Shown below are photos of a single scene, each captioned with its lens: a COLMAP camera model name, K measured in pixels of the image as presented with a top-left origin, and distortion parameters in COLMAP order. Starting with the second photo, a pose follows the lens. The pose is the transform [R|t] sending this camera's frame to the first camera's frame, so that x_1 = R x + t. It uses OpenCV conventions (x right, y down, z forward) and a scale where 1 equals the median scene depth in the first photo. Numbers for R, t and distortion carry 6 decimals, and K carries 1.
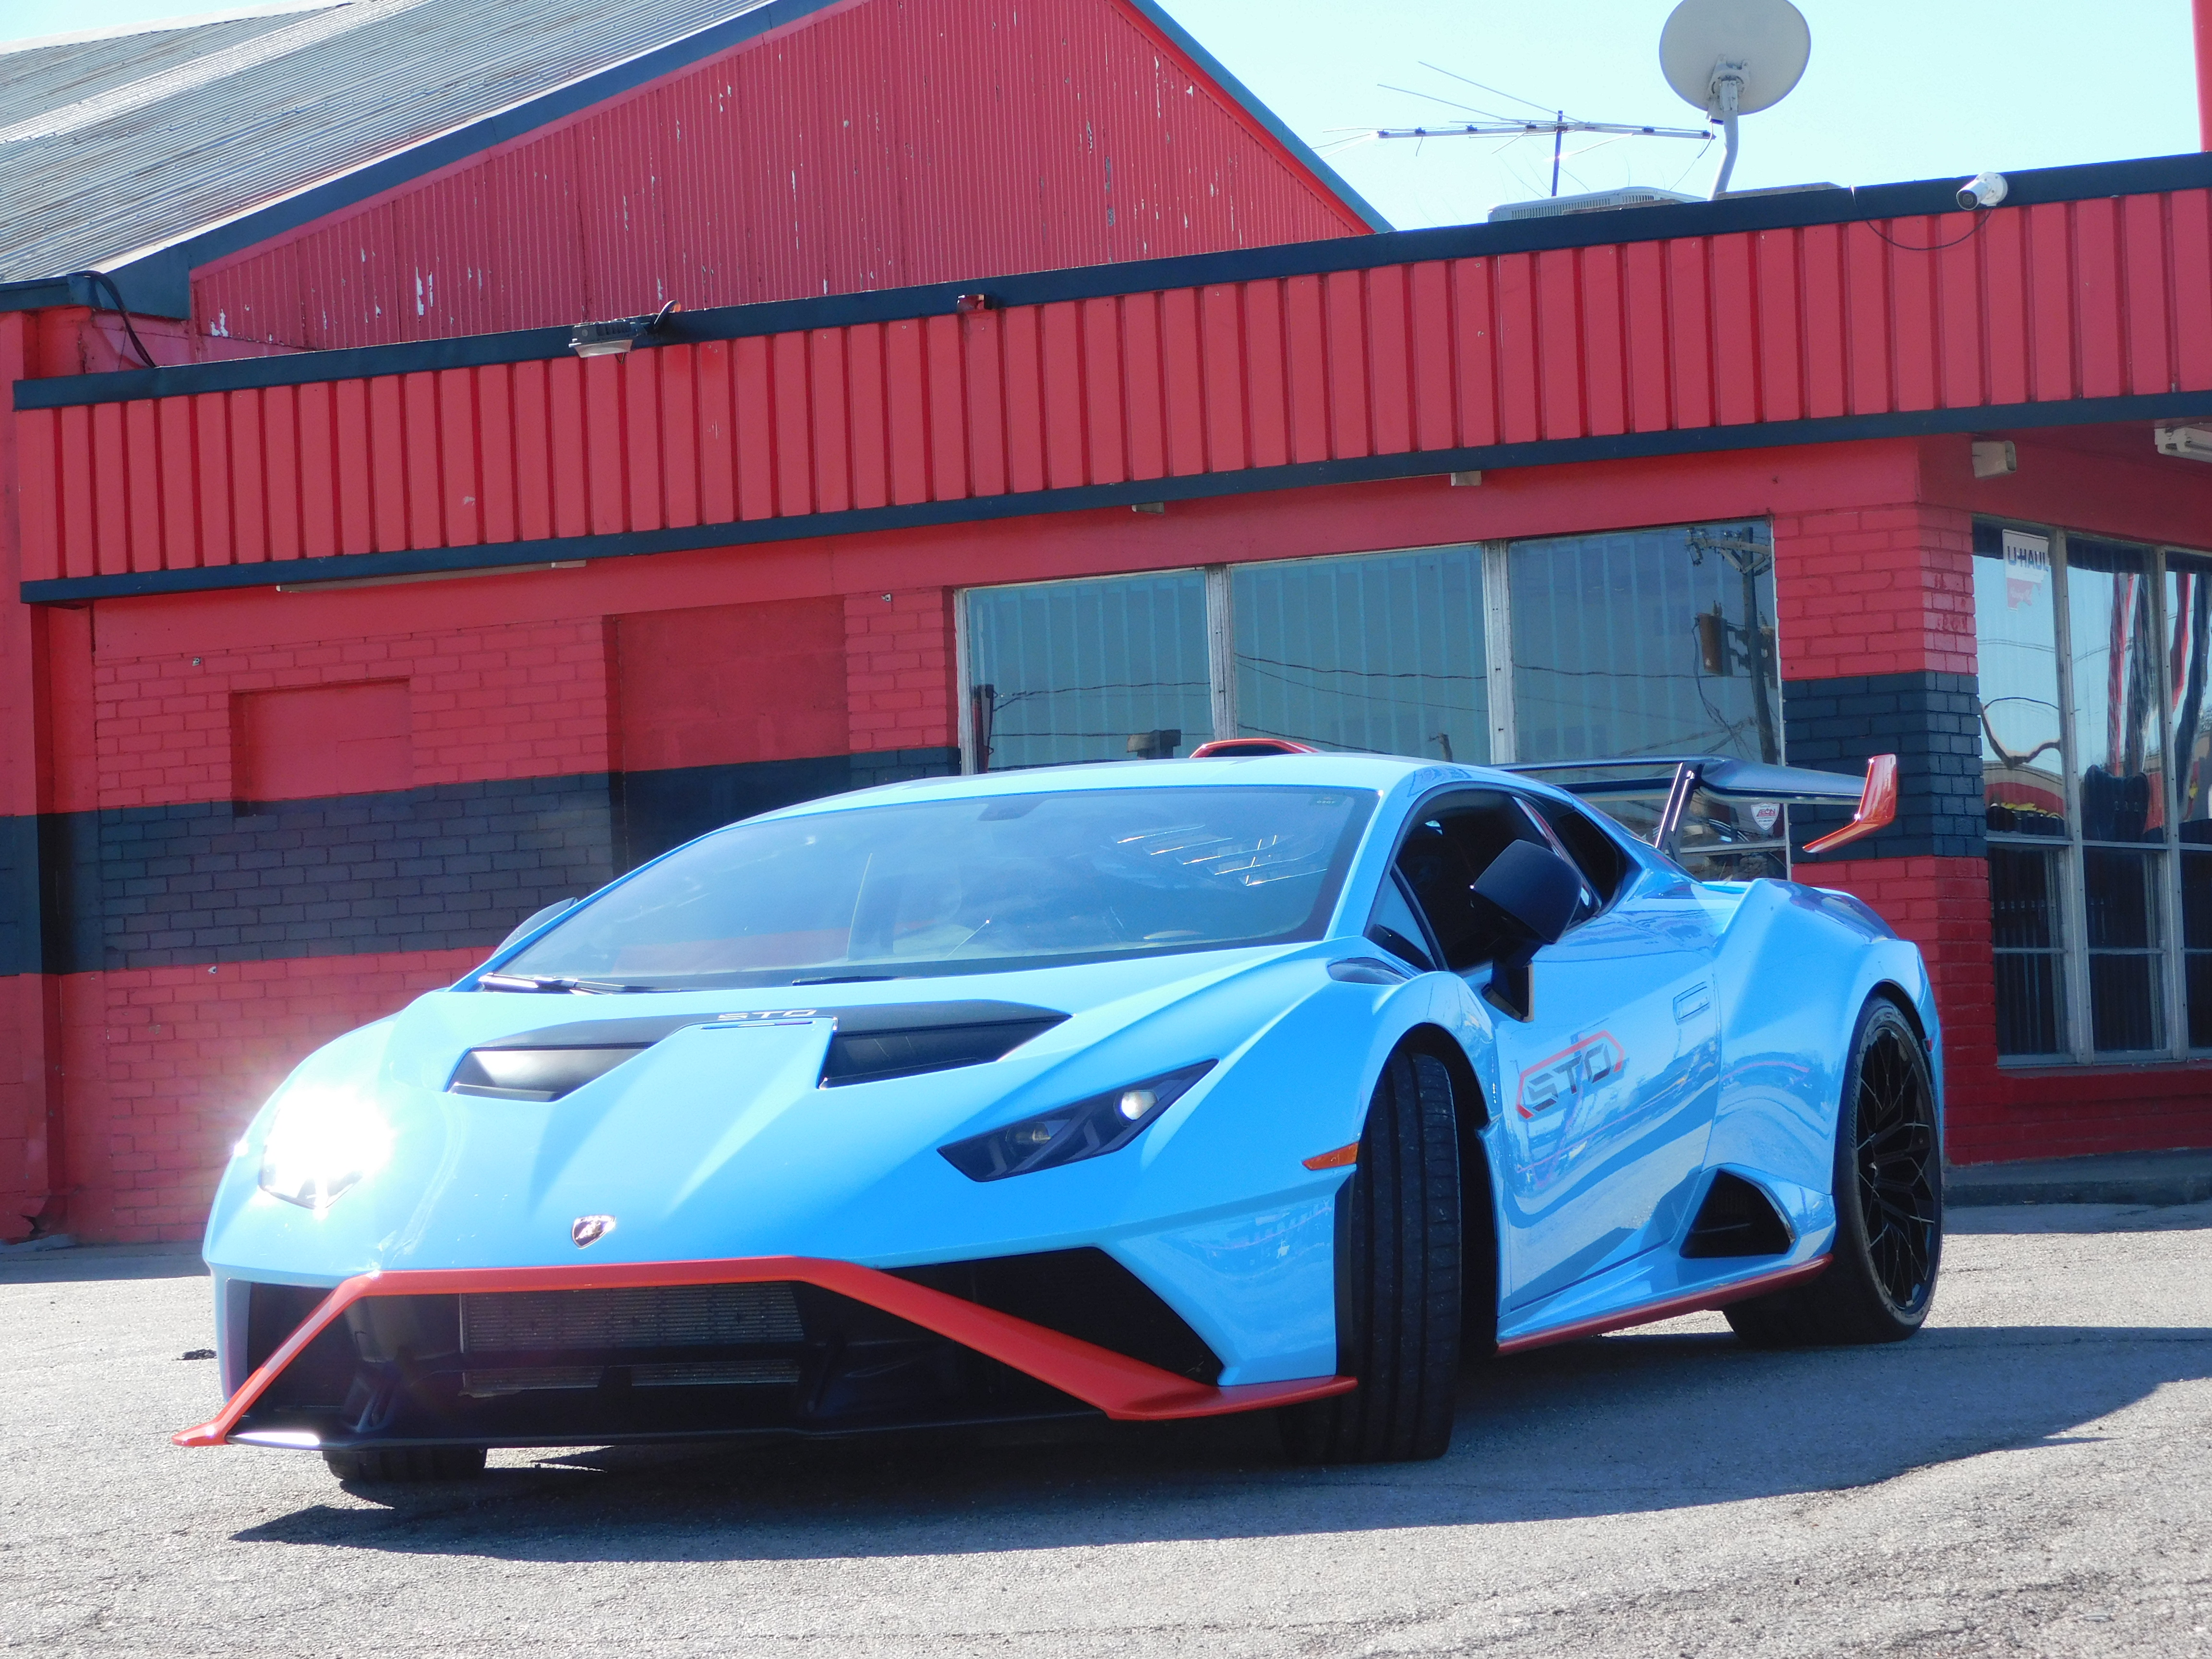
lens RADIAL K [[6451.2, 0, 1102.0], [0, 6451.2, 830.2], [0, 0, 1]] dist [0.053307, 0.000000]
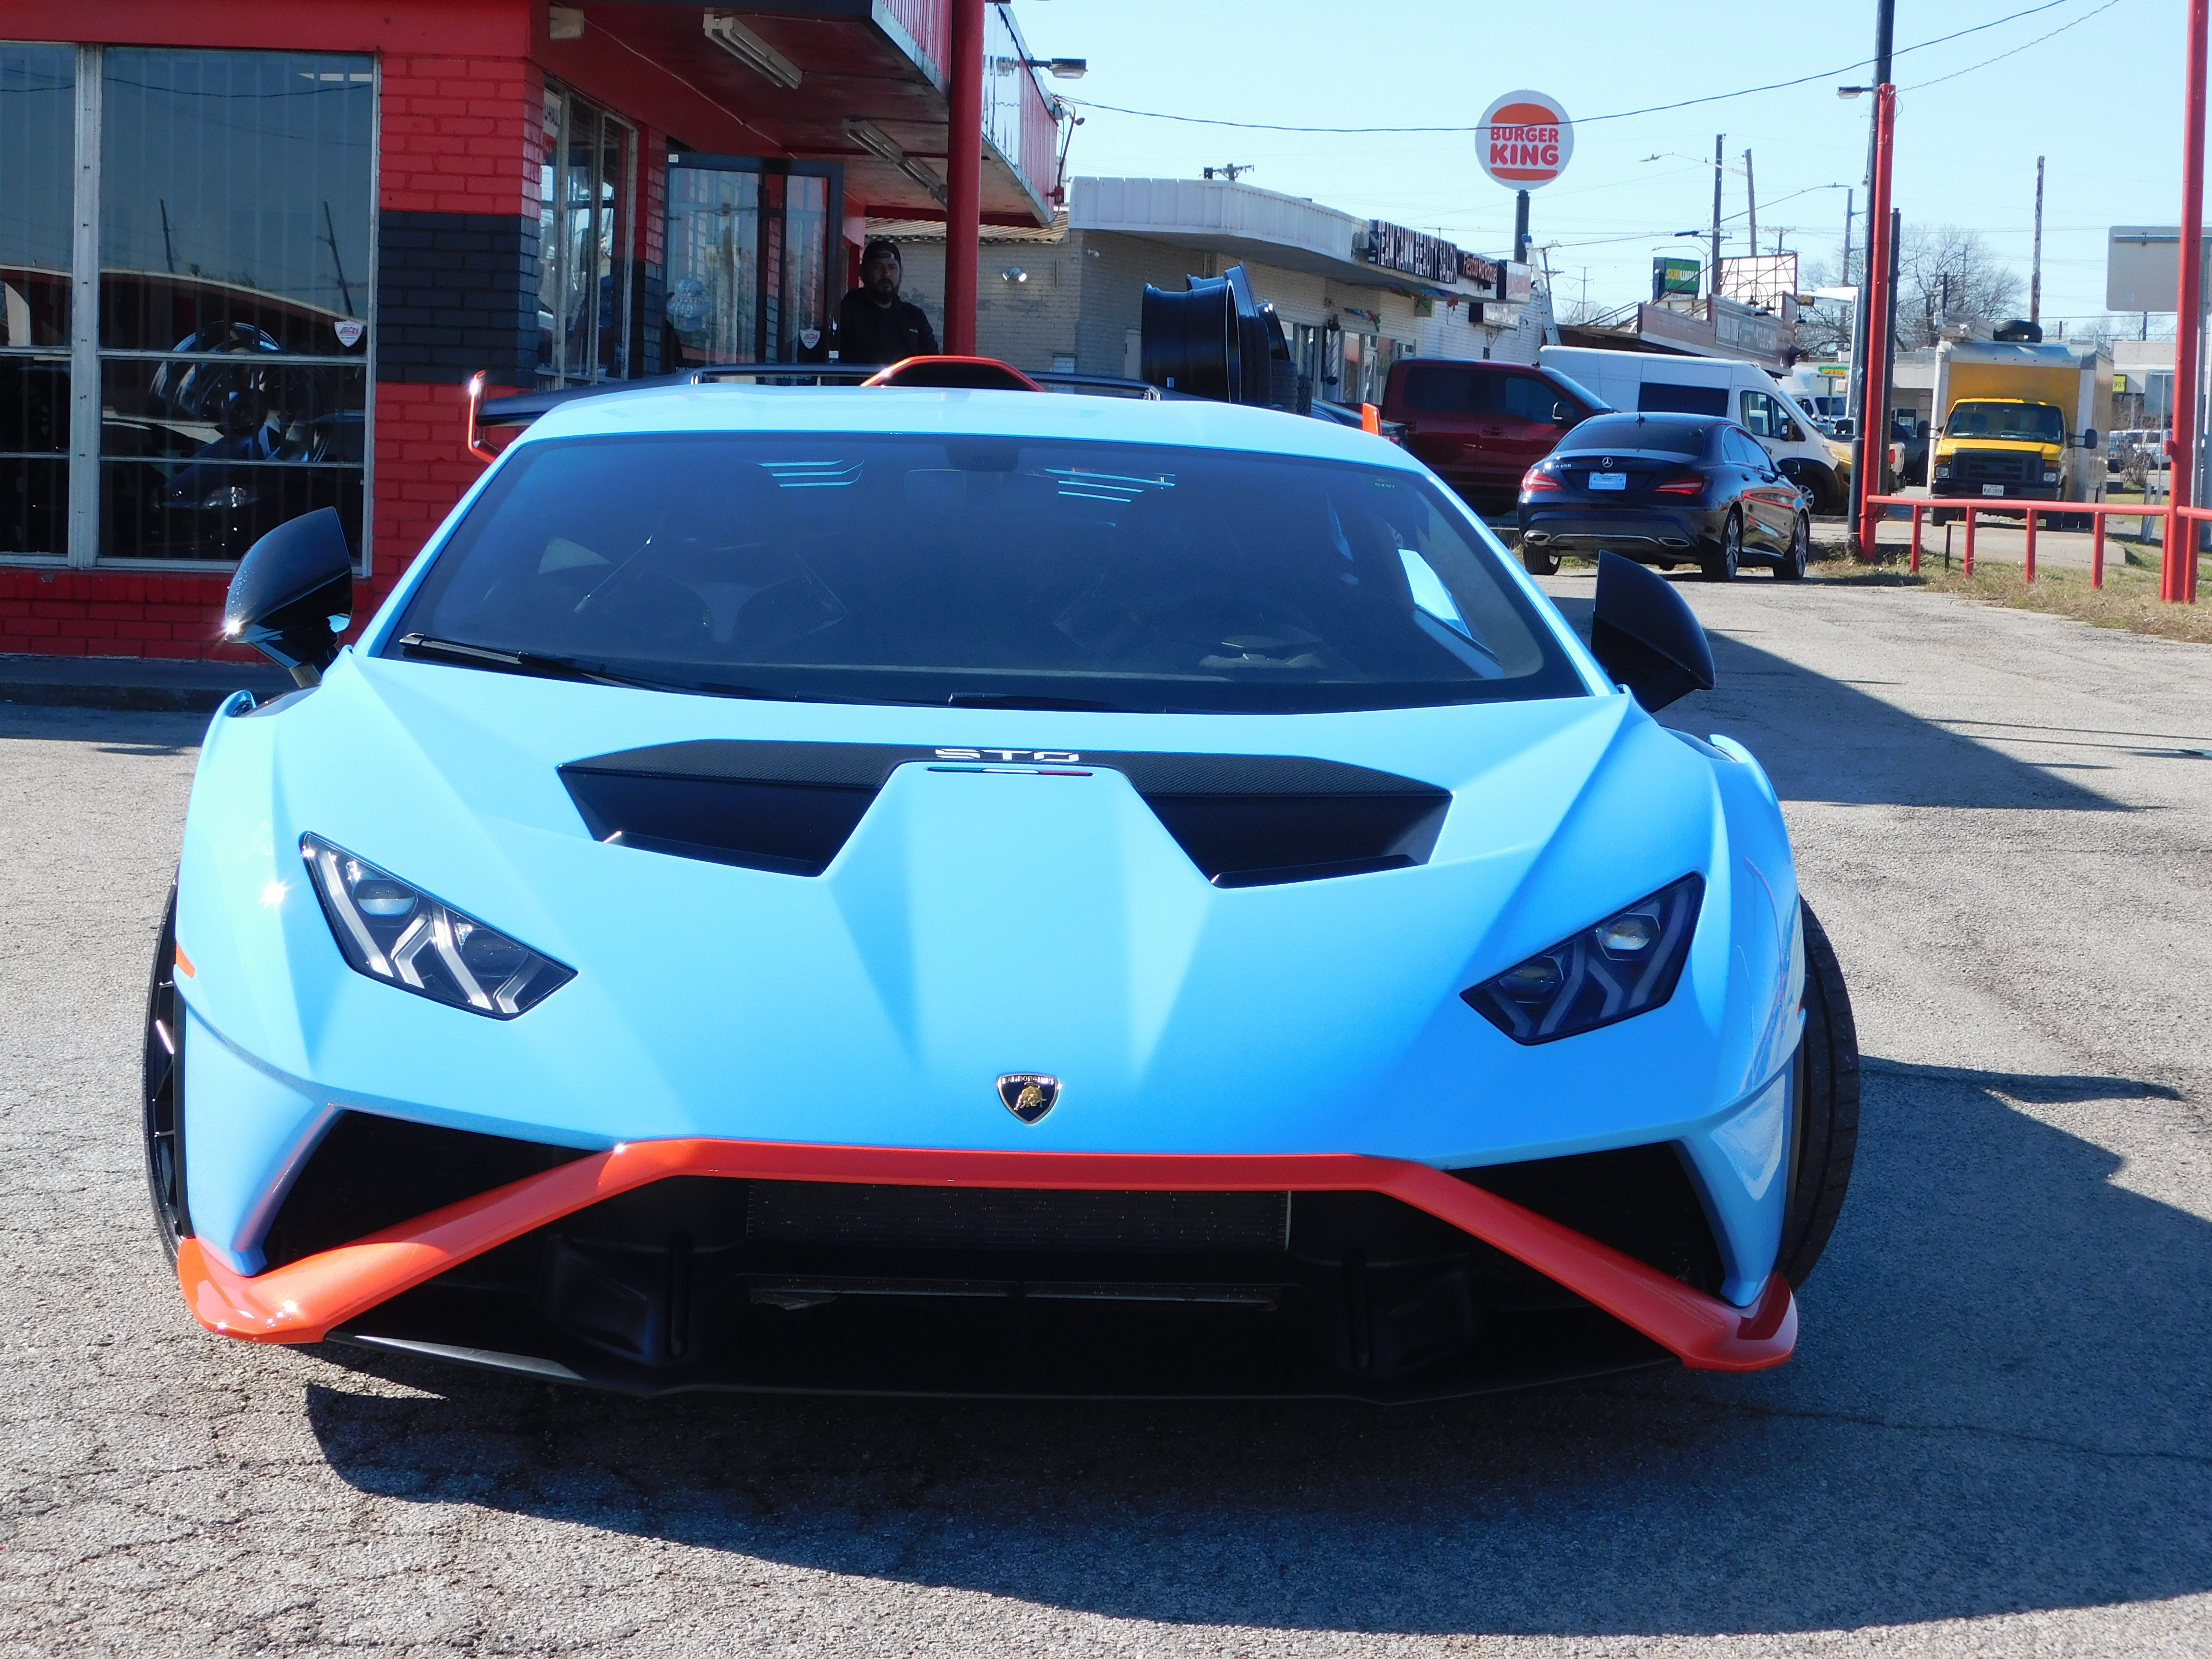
lens RADIAL K [[4648.1, 0, 1096.9], [0, 4648.1, 832.4], [0, 0, 1]] dist [0.026022, 0.000000]
pose [[0.889153, 0.039719, 0.455882, -0.138422], [-0.094665, 0.990642, 0.098325, -0.007931], [-0.447711, -0.130582, 0.884592, 0.248382]]
